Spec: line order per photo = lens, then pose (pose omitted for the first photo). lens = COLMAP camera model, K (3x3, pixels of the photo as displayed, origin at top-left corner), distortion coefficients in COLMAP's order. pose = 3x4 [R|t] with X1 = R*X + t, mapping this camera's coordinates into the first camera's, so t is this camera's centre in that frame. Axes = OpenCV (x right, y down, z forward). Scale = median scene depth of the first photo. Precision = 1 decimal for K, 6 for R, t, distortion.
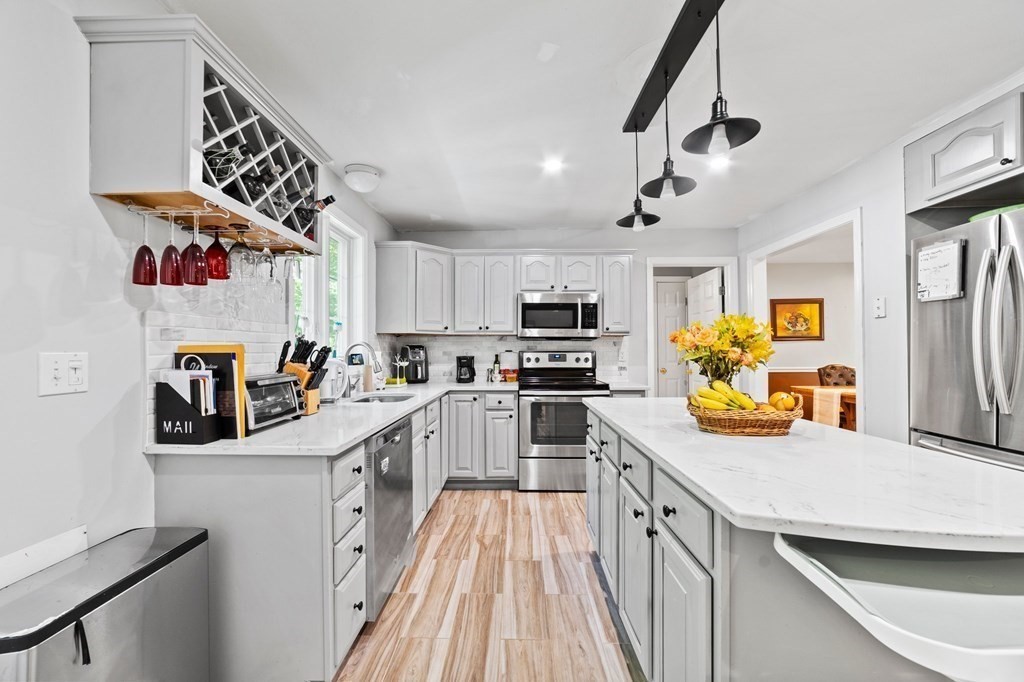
lens RADIAL K [[393.4, 0, 508.7], [0, 393.4, 347.7], [0, 0, 1]] dist [-0.015628, 0.002965]
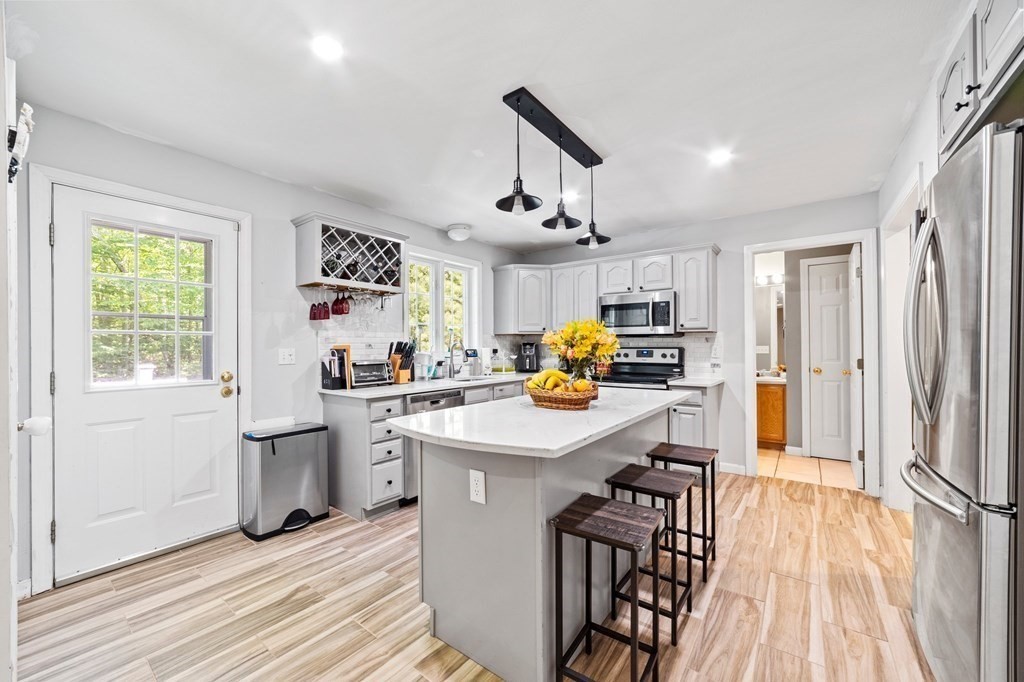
lens RADIAL K [[393.4, 0, 506.4], [0, 393.4, 345.9], [0, 0, 1]] dist [-0.015628, 0.002965]
pose [[0.812783, -0.002576, -0.582561, 0.921555], [0.006658, 0.999966, 0.004868, -0.006178], [0.582529, -0.007835, 0.812772, -0.169544]]
